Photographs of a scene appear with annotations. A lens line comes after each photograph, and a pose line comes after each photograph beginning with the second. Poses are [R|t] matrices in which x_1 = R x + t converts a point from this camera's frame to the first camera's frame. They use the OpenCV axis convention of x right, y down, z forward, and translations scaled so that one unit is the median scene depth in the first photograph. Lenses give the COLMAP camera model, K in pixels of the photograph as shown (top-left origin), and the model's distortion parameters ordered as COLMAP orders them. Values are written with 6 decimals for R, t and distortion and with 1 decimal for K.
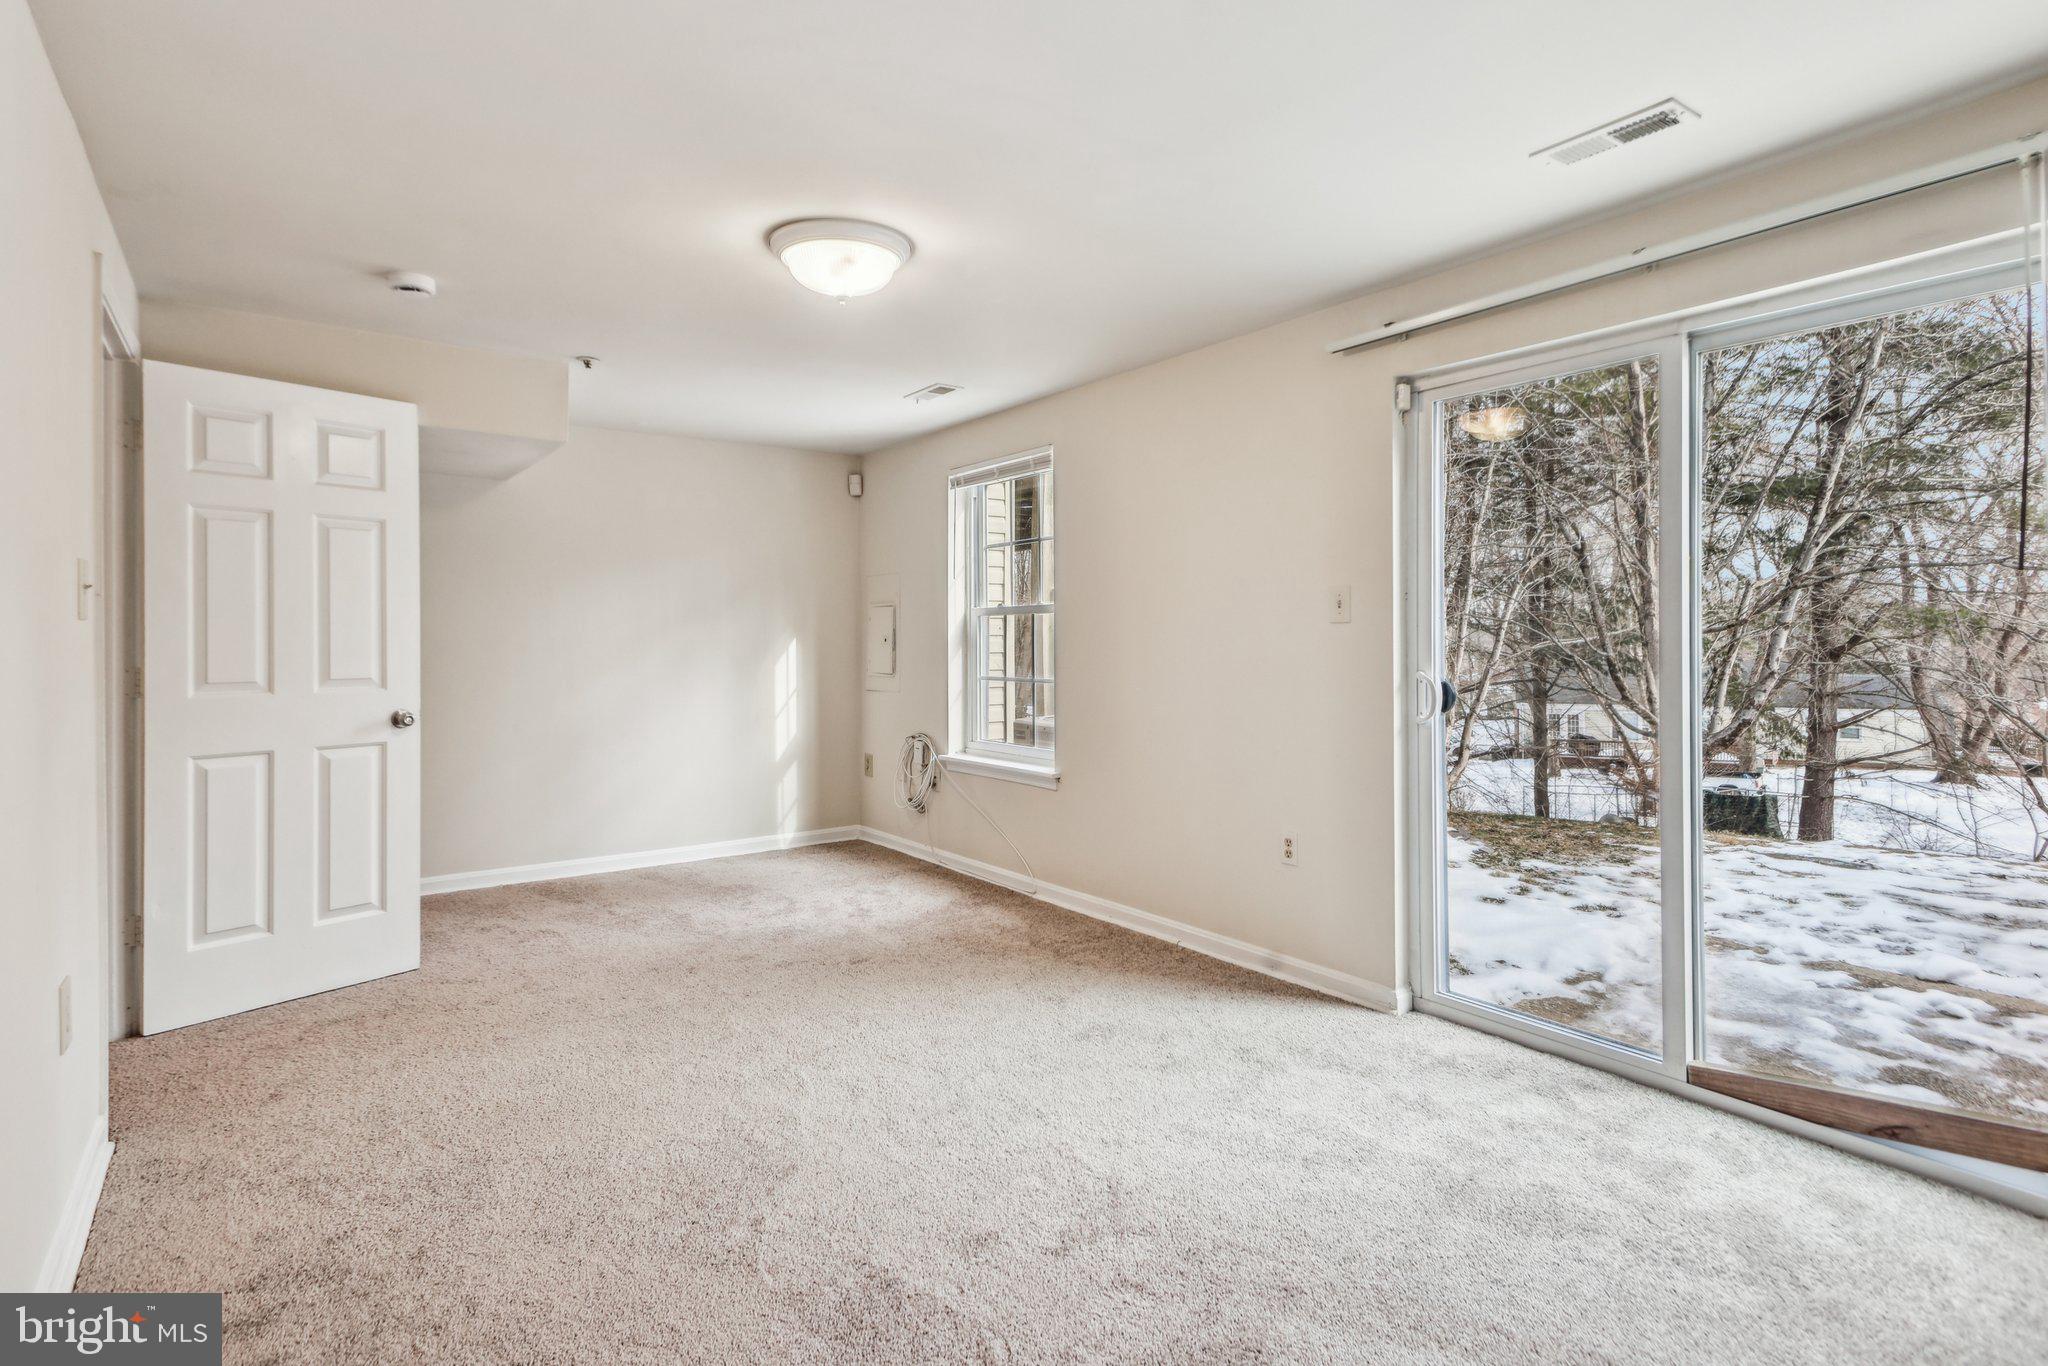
lens RADIAL K [[1003.4, 0, 1026.9], [0, 1003.4, 630.9], [0, 0, 1]] dist [0.026843, 0.000184]
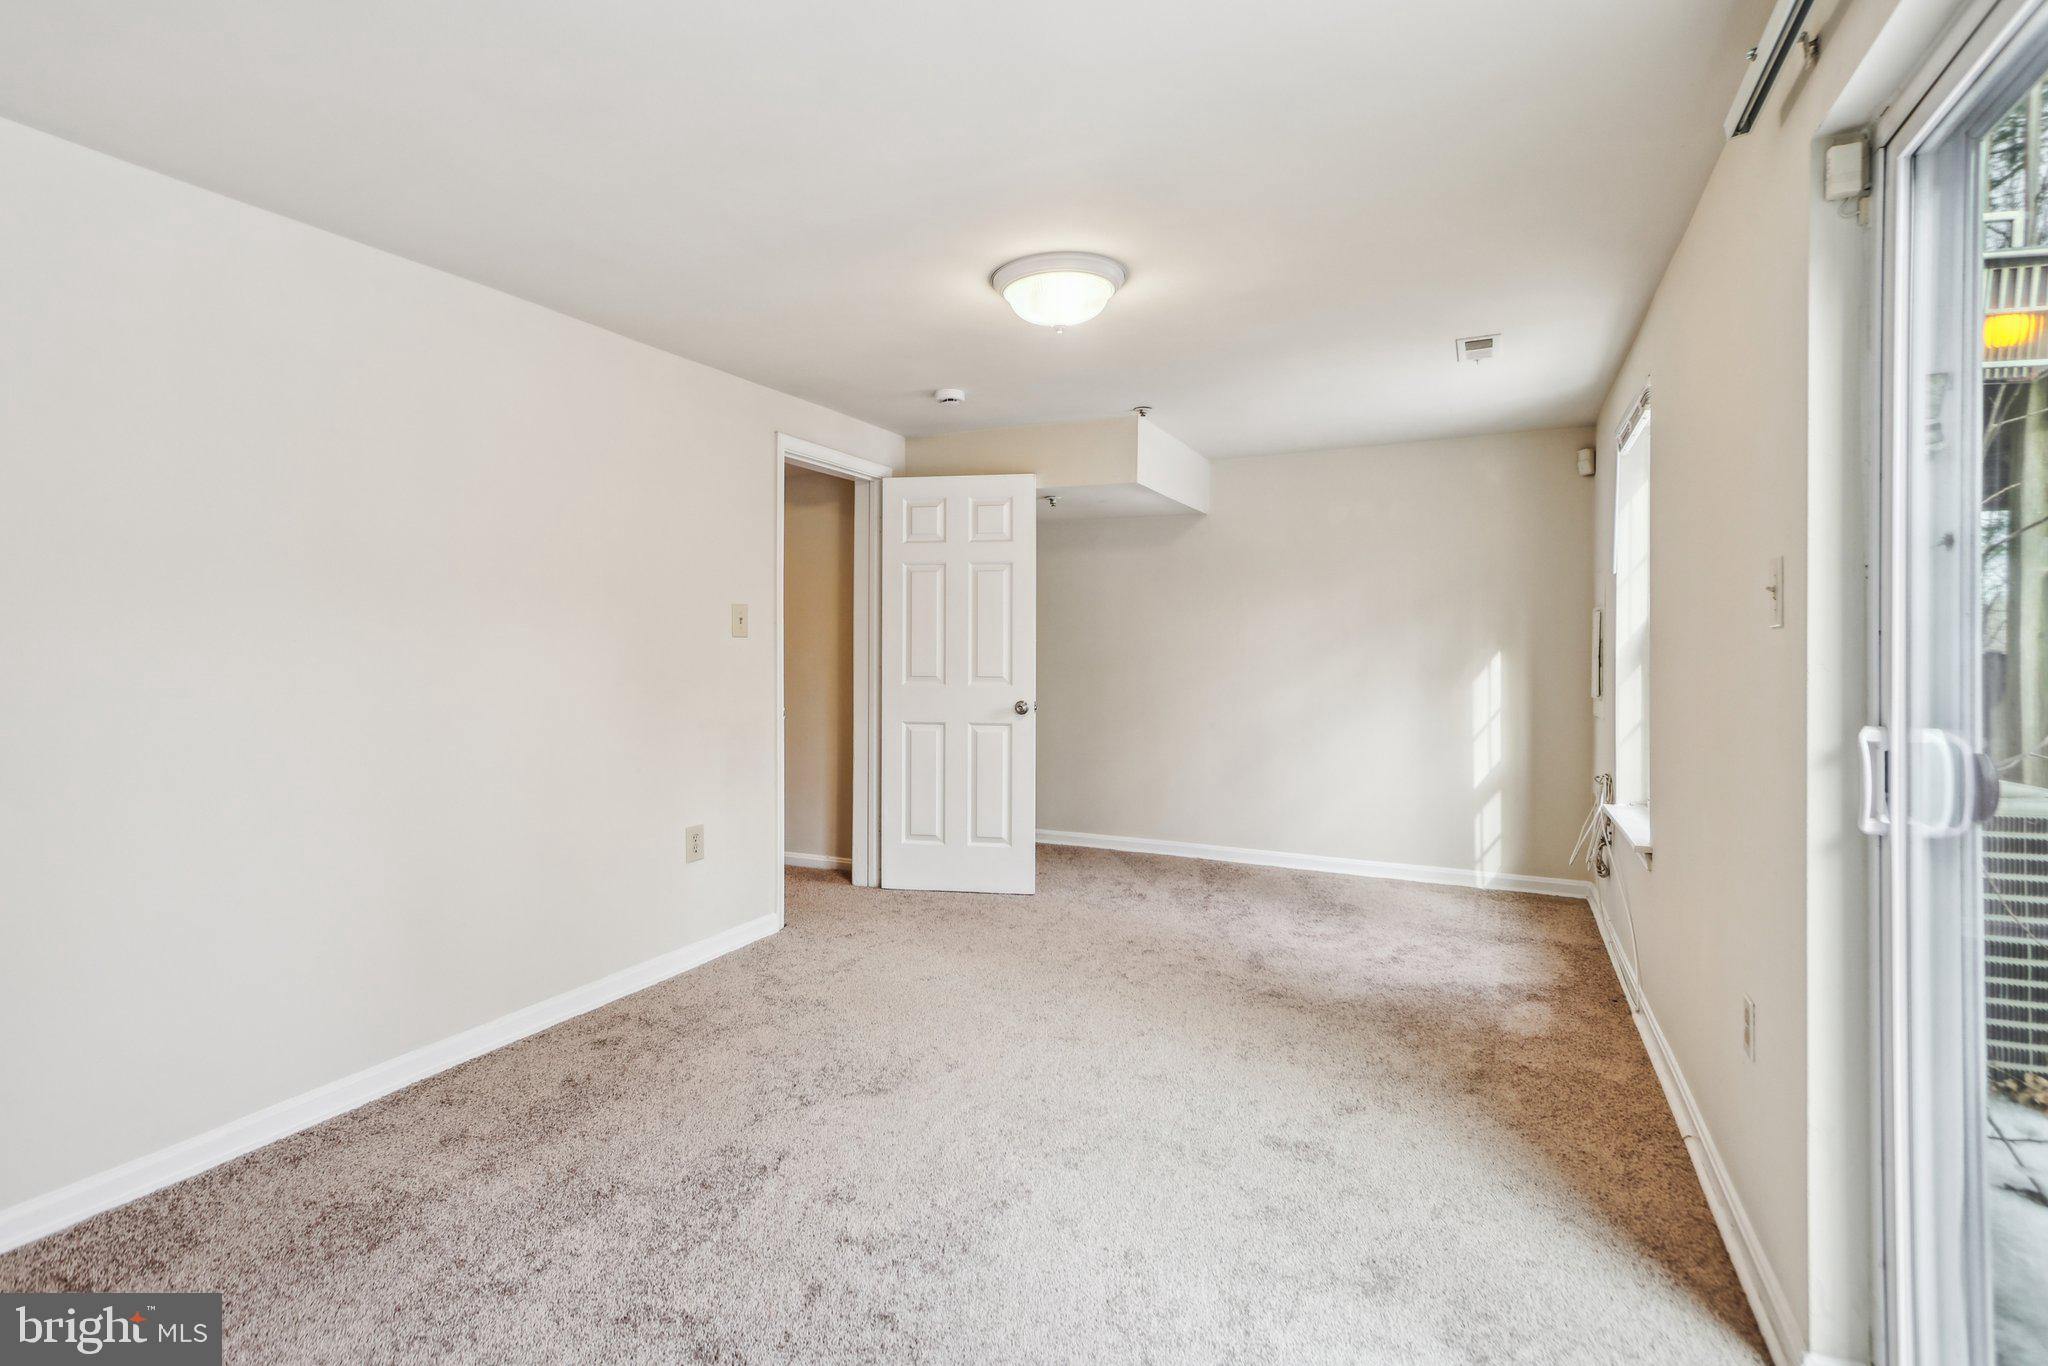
lens RADIAL K [[998.5, 0, 1019.9], [0, 998.5, 648.7], [0, 0, 1]] dist [-0.000459, 0.000114]
pose [[0.462076, 0.005044, -0.886826, 0.565759], [0.001623, 0.999977, 0.006533, -0.001752], [0.886839, -0.004458, 0.462057, 0.377875]]
